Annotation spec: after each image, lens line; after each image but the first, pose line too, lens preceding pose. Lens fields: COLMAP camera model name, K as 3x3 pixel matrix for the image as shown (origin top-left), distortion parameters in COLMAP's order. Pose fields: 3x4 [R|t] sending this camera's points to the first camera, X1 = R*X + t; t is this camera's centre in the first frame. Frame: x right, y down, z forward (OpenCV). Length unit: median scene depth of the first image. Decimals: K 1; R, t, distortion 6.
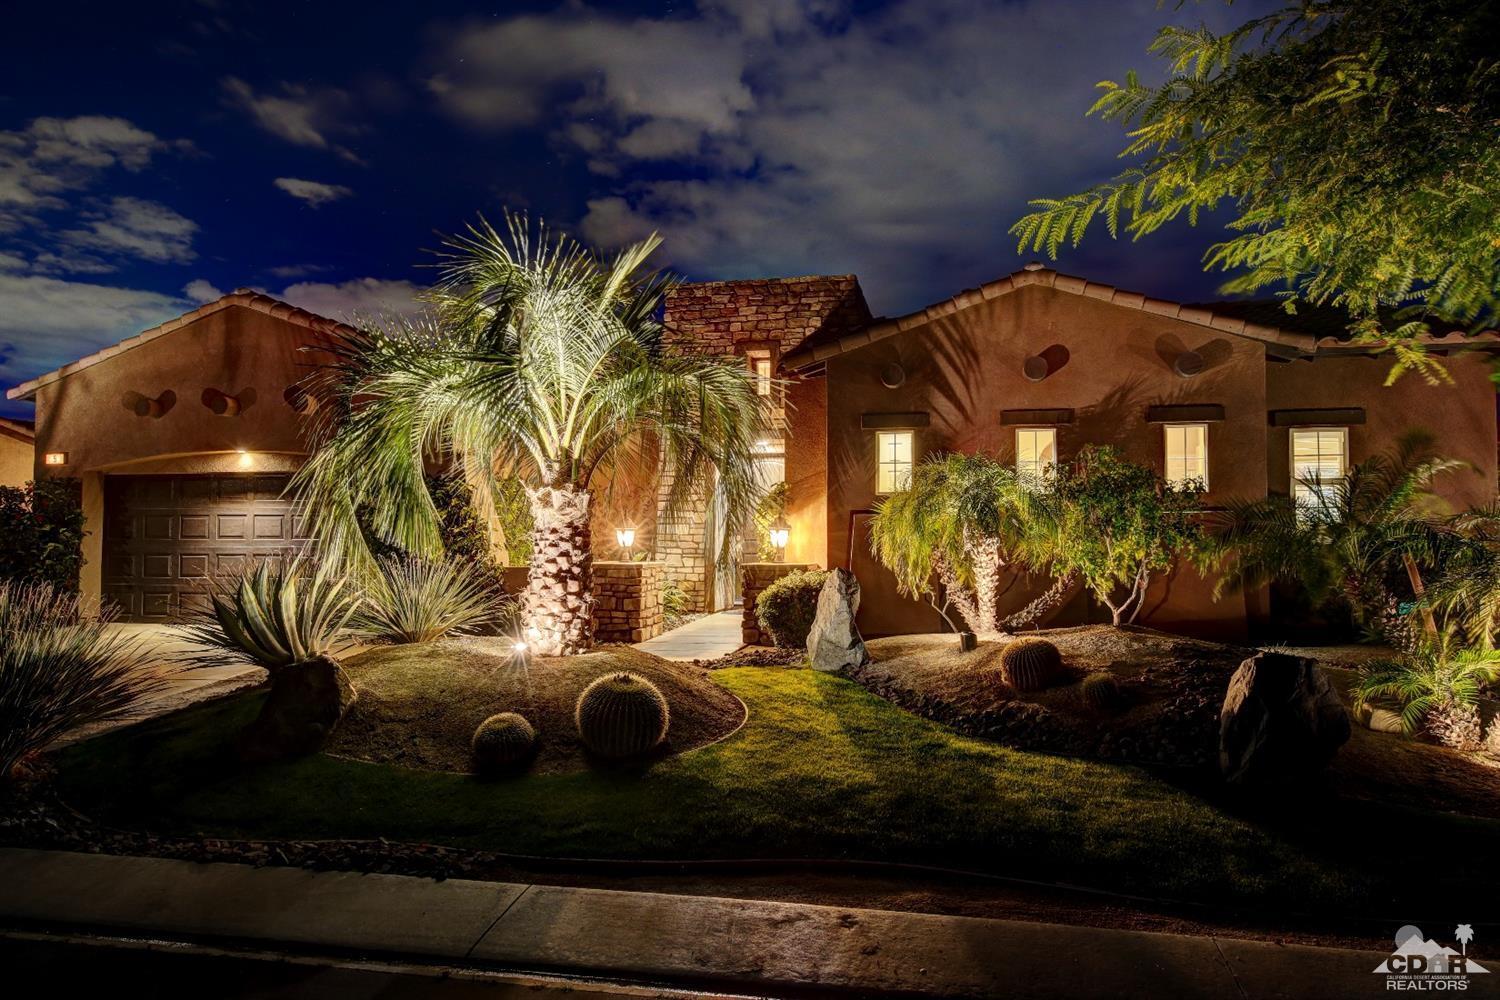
lens RADIAL K [[1036.6, 0, 750.6], [0, 1036.6, 503.1], [0, 0, 1]] dist [0.001781, 0.008784]
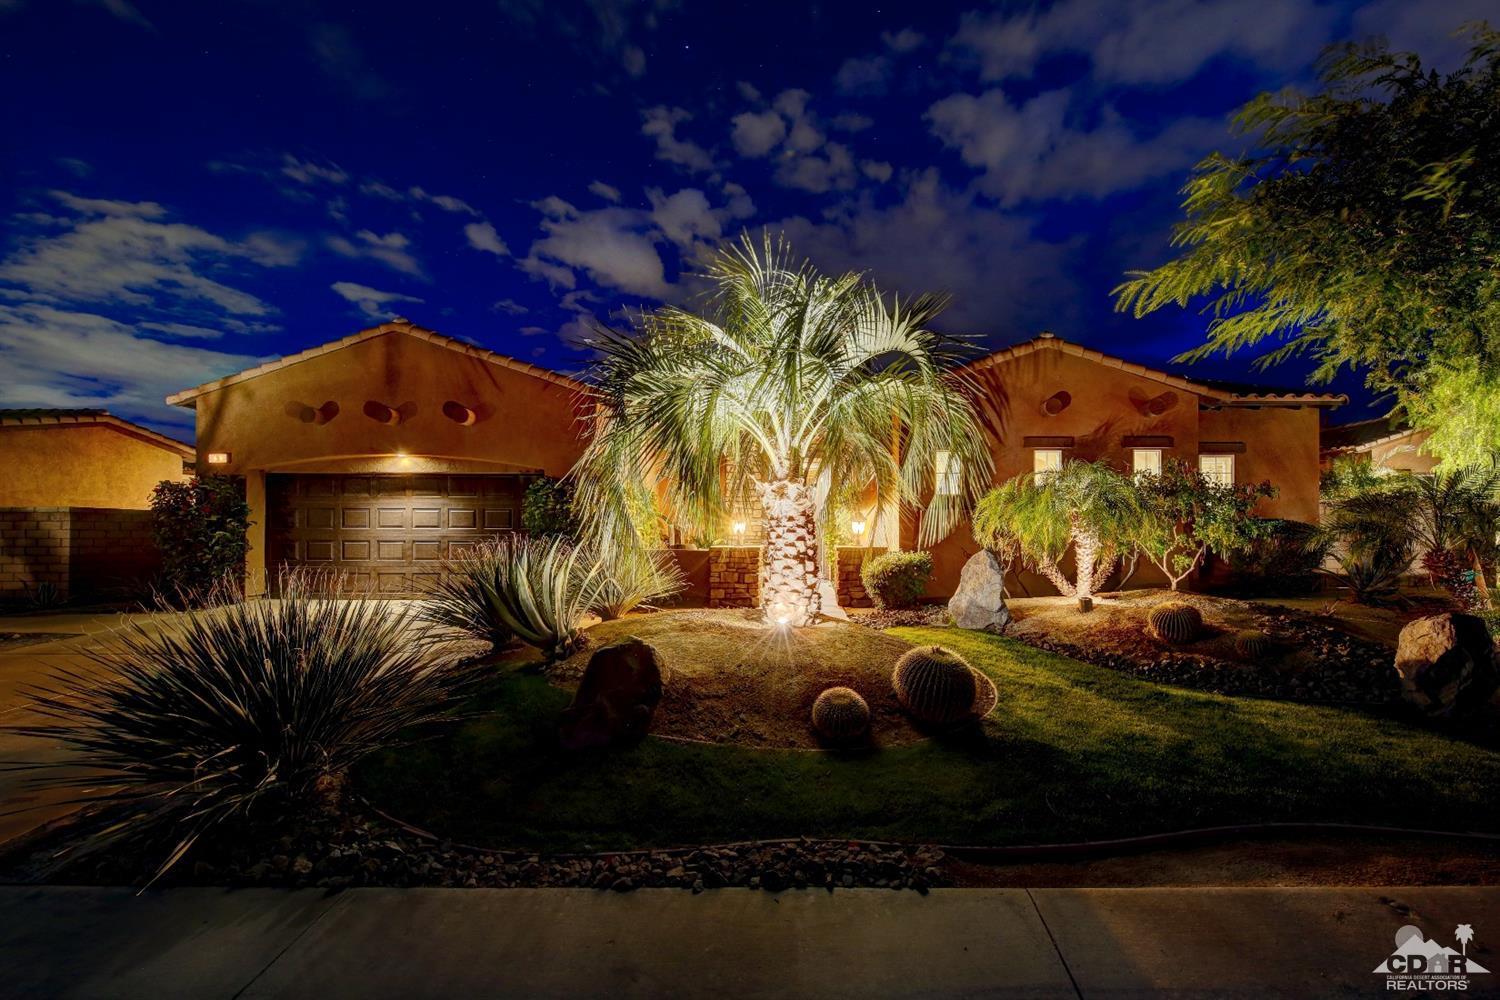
lens RADIAL K [[606.0, 0, 751.8], [0, 606.0, 532.3], [0, 0, 1]] dist [0.001229, -0.000808]
pose [[0.977112, 0.000526, 0.212723, -0.300947], [-0.007796, 0.999414, 0.033337, 0.015898], [-0.212581, -0.034232, 0.976544, 0.278496]]
